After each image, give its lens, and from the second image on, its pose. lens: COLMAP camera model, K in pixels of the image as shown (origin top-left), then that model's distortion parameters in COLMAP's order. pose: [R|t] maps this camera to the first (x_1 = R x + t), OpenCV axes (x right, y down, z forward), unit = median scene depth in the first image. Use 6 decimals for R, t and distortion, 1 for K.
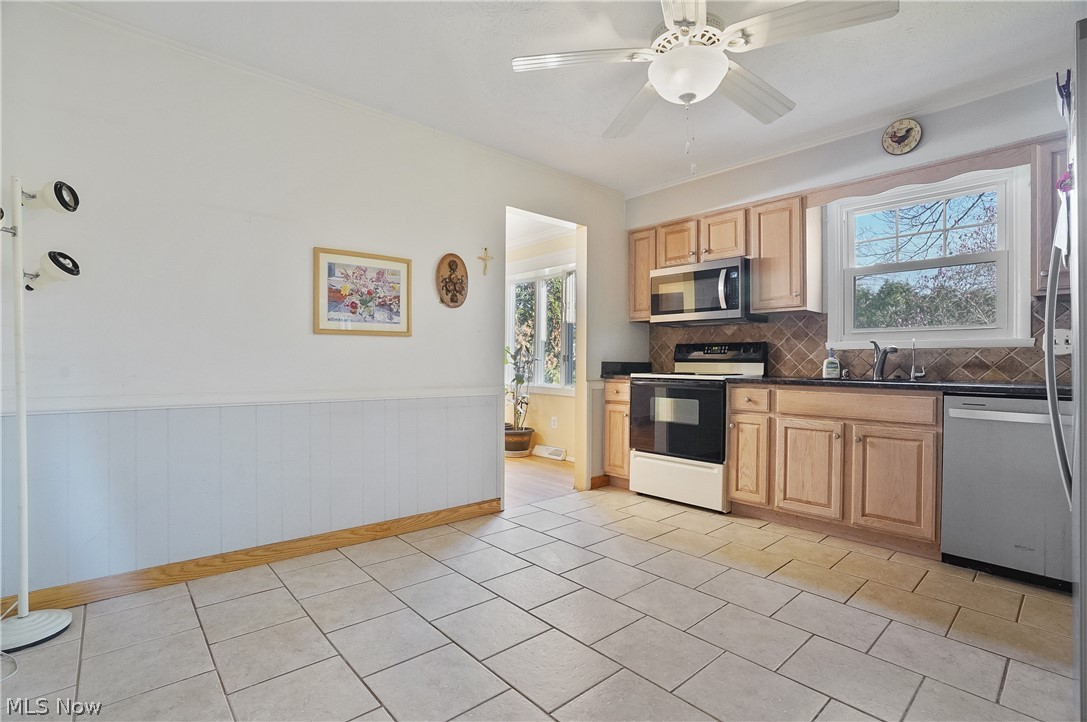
lens RADIAL K [[506.5, 0, 547.0], [0, 506.5, 365.1], [0, 0, 1]] dist [-0.072272, 0.025415]
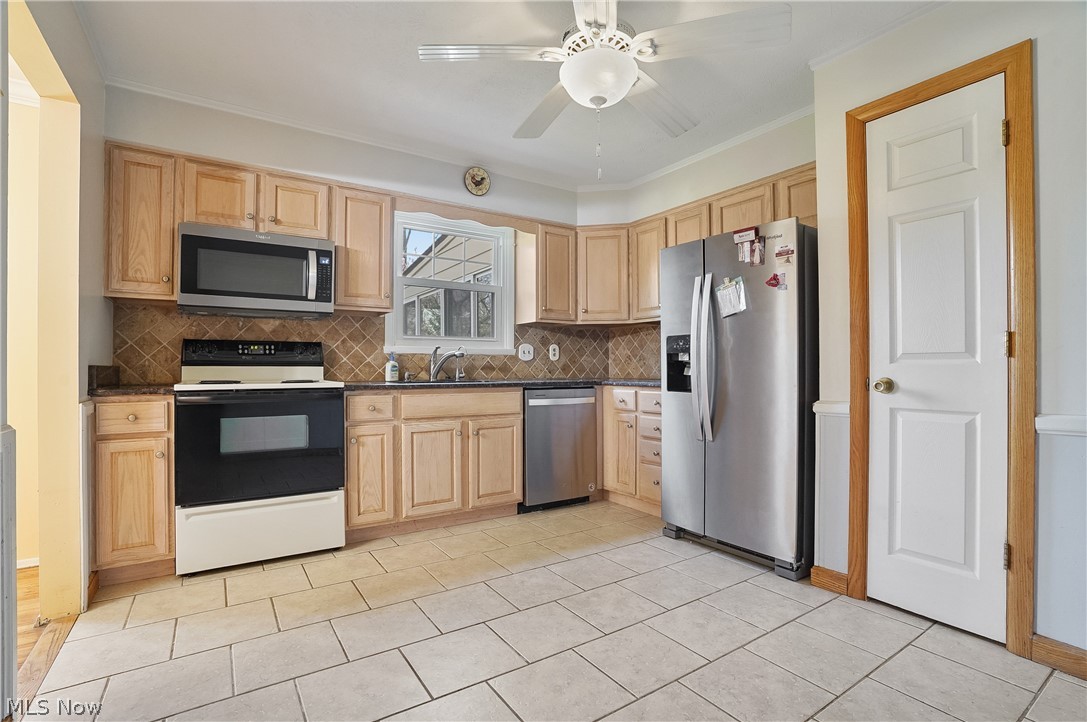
lens RADIAL K [[506.5, 0, 547.0], [0, 506.5, 365.1], [0, 0, 1]] dist [-0.072272, 0.025415]
pose [[0.139036, -0.001938, 0.990285, -0.425673], [0.004869, 0.999987, 0.001273, -0.006658], [-0.990275, 0.004644, 0.139043, 0.561159]]
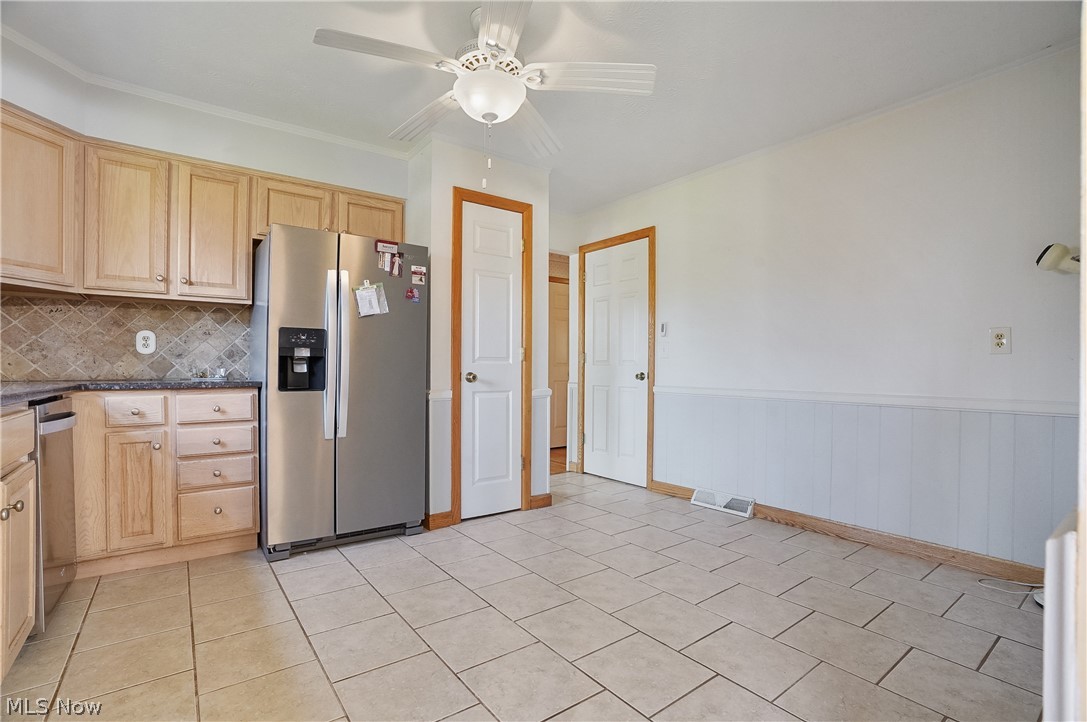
lens RADIAL K [[503.0, 0, 540.6], [0, 503.0, 364.0], [0, 0, 1]] dist [-0.067859, 0.023769]
pose [[-0.995544, -0.010760, 0.093677, 0.038811], [-0.011194, 0.999929, -0.004105, -0.000767], [-0.093626, -0.005135, -0.995594, 1.208355]]
